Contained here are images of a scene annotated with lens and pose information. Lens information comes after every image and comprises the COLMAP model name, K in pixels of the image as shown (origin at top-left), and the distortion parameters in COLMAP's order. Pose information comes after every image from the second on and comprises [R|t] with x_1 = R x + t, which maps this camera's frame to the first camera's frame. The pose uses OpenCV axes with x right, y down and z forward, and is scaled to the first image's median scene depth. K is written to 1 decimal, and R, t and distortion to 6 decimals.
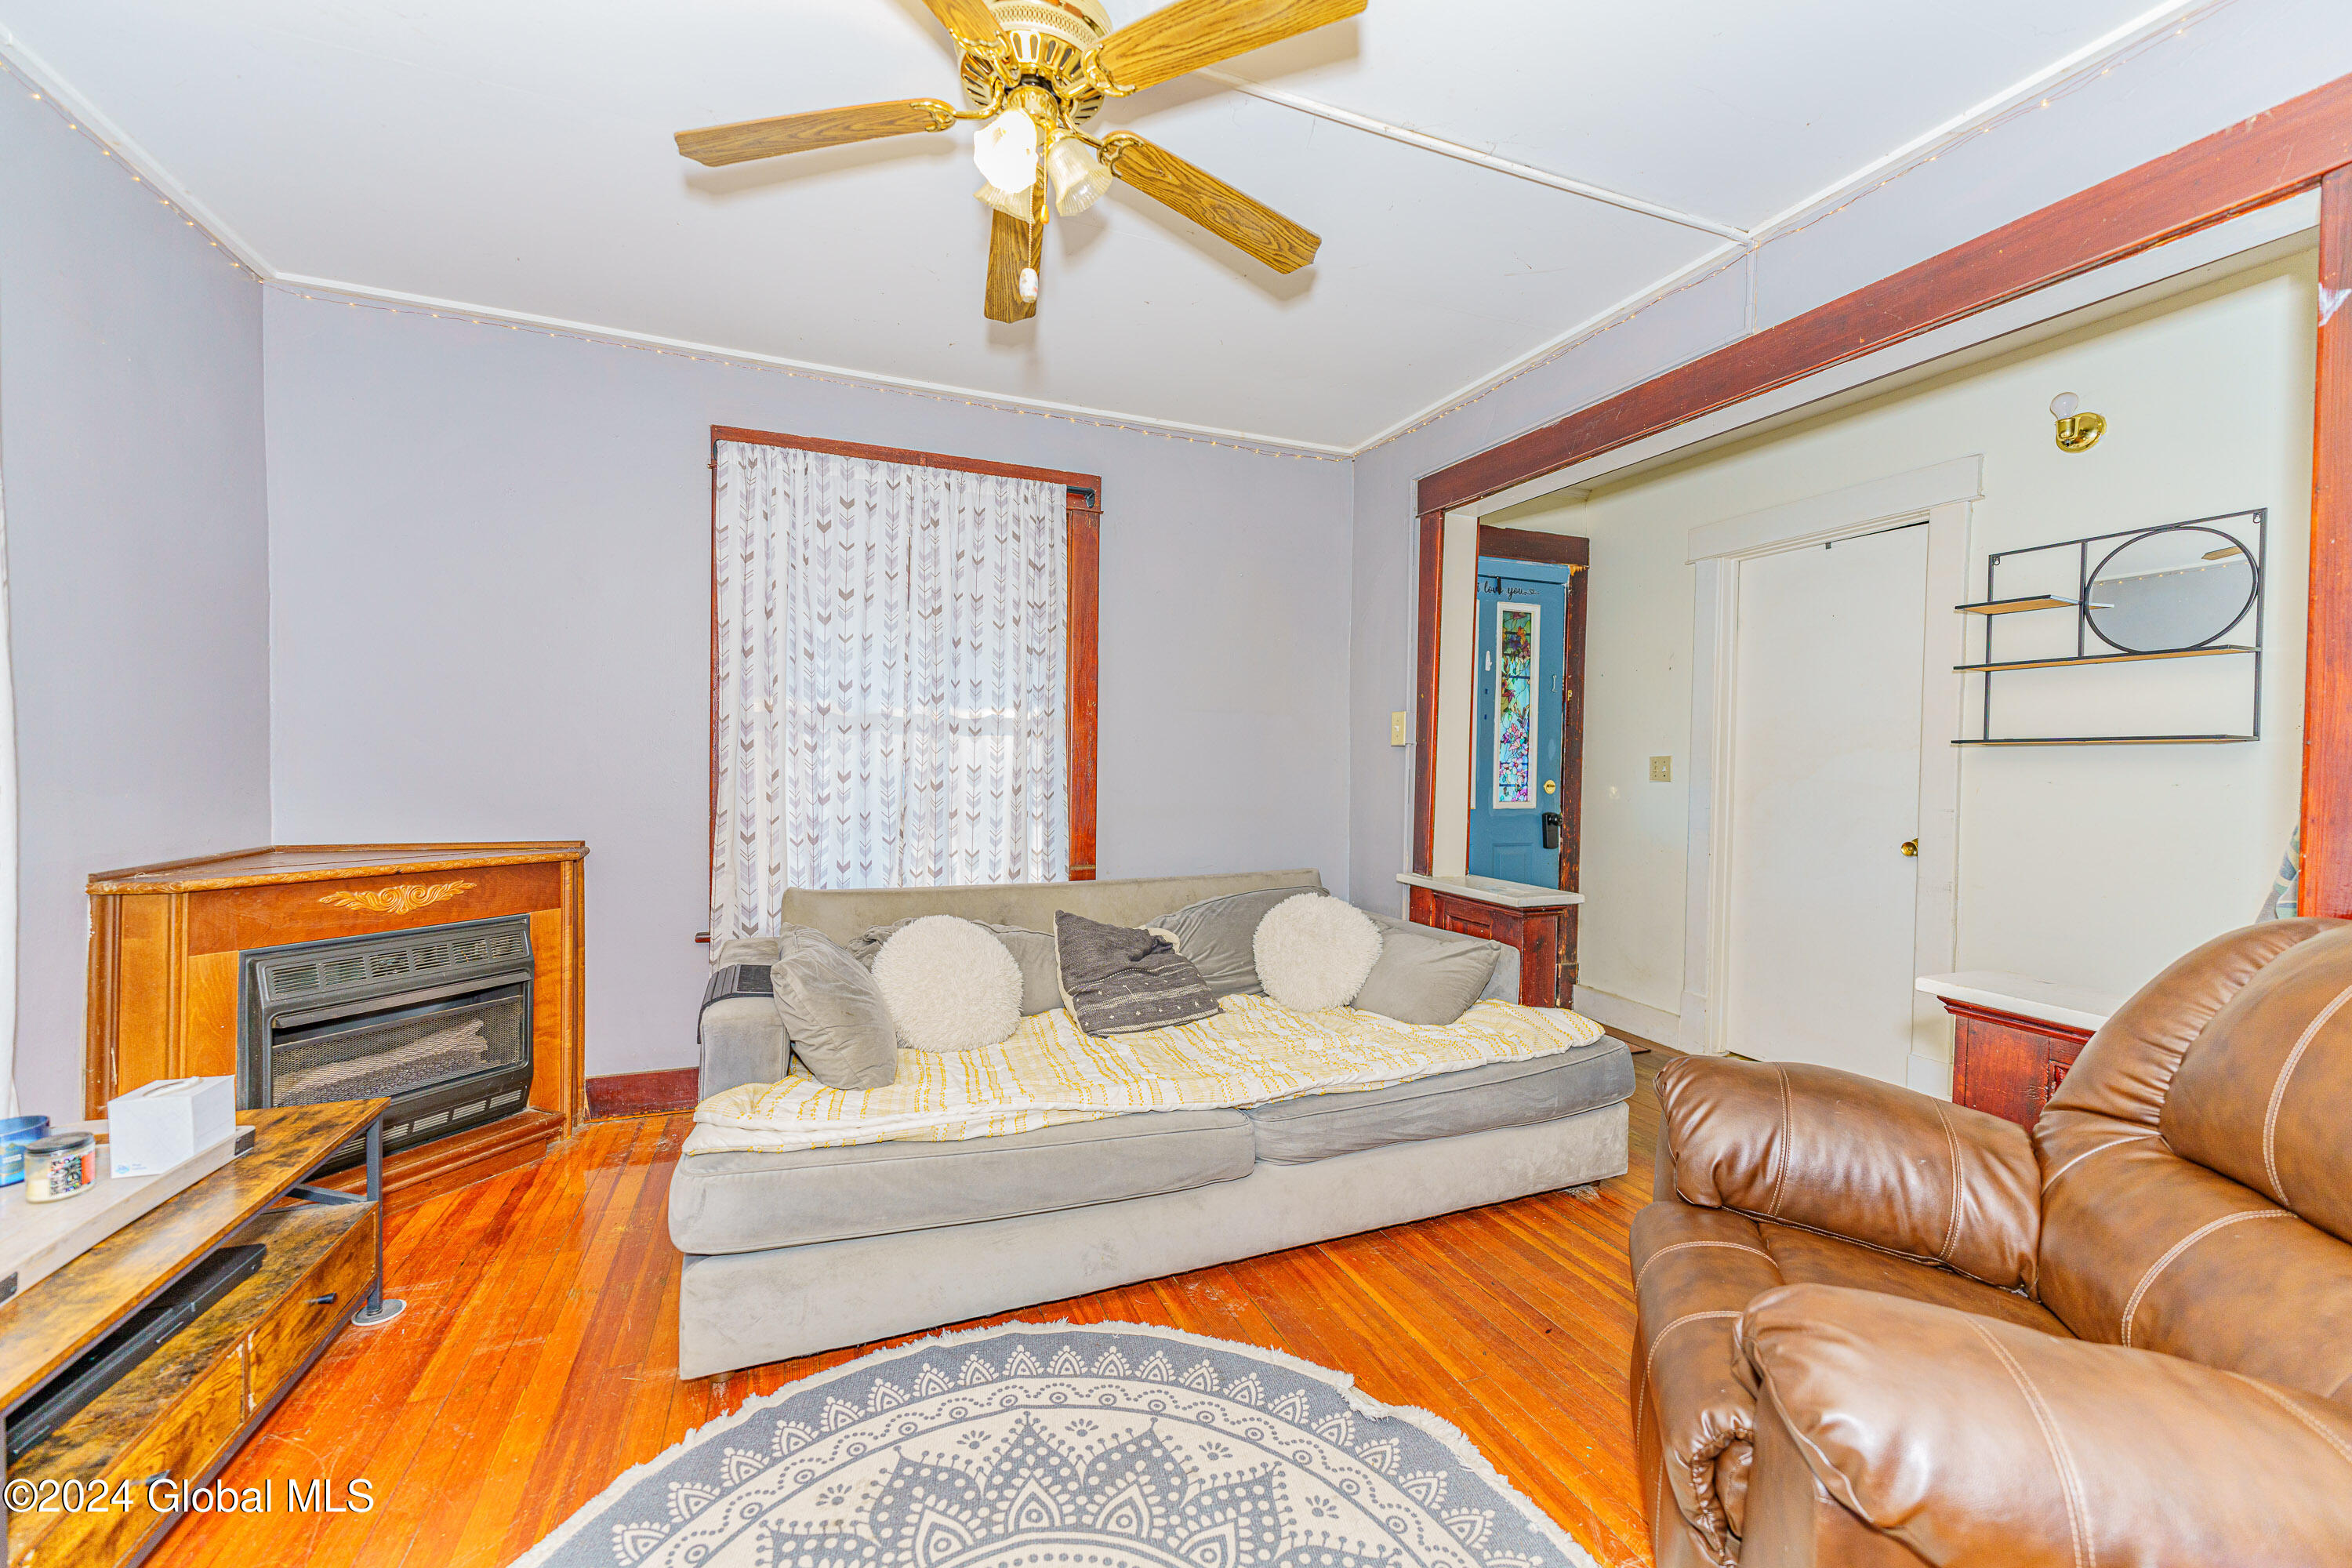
lens RADIAL K [[936.2, 0, 1175.2], [0, 936.2, 781.3], [0, 0, 1]] dist [0.002911, -0.000902]
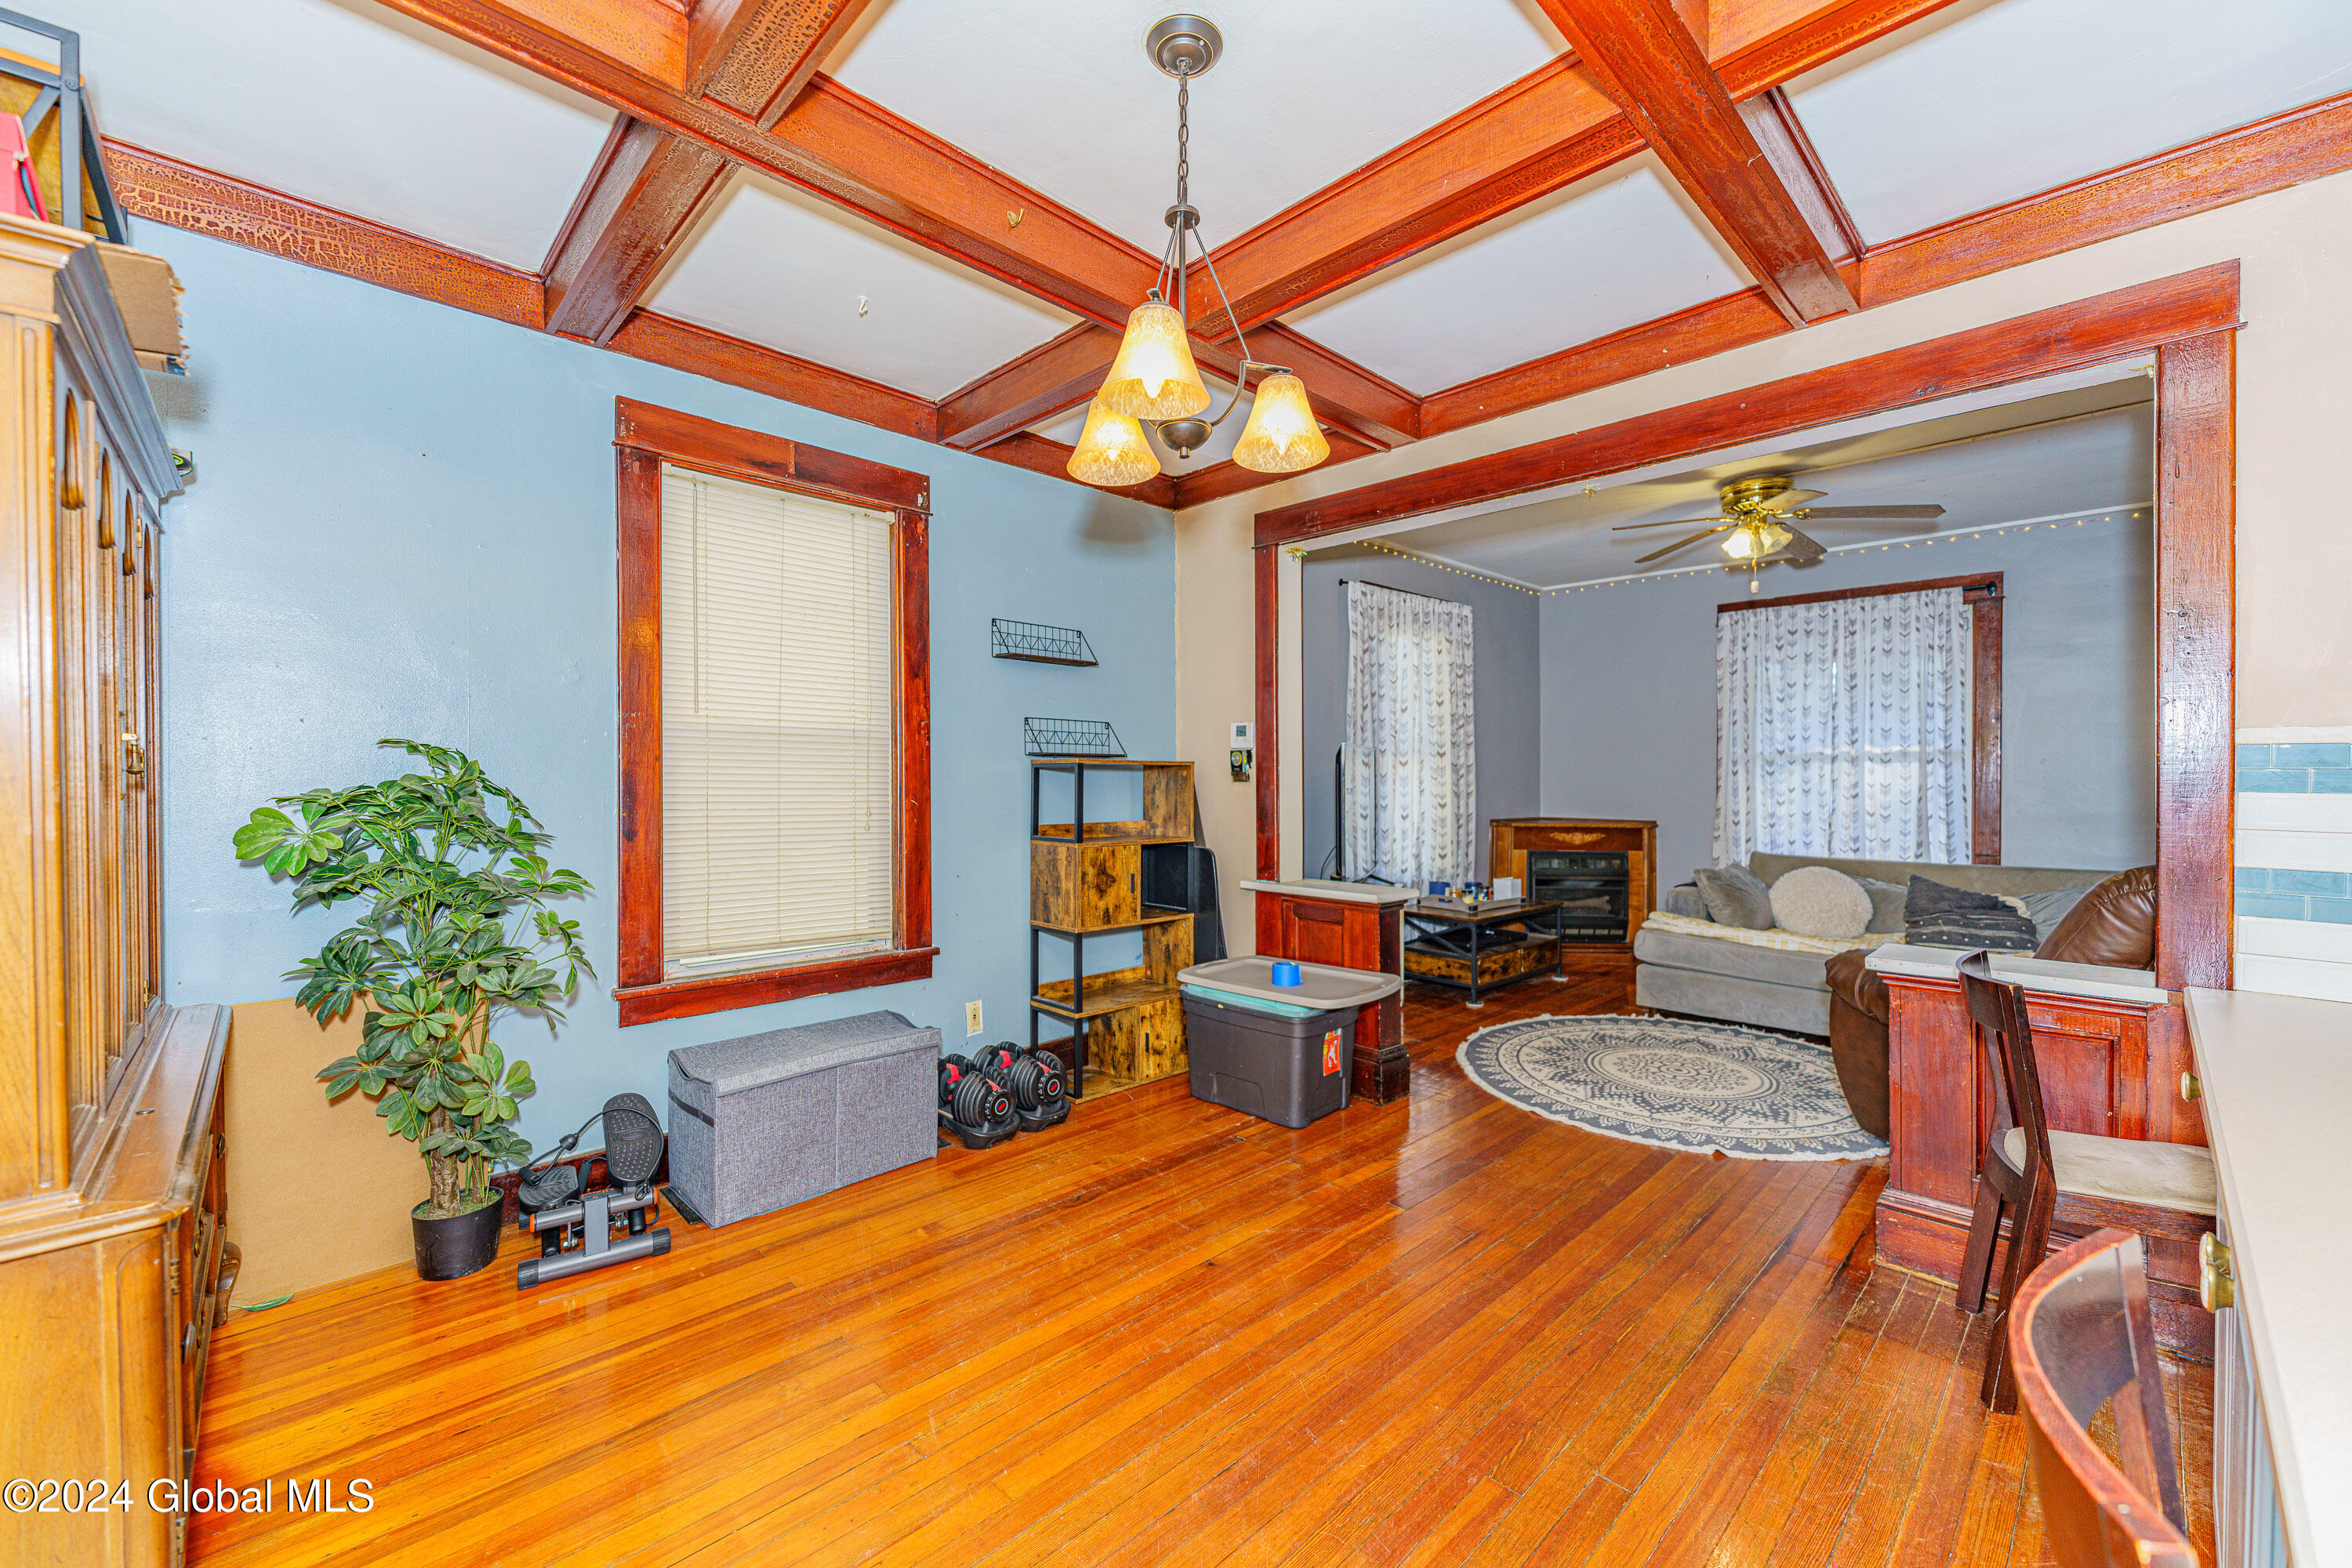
lens RADIAL K [[936.2, 0, 1175.2], [0, 936.2, 781.6], [0, 0, 1]] dist [0.002911, -0.000902]
pose [[0.381189, -0.008718, -0.924456, 0.816291], [-0.014569, 0.999775, -0.015436, 0.023132], [0.924382, 0.019352, 0.380976, -0.713940]]
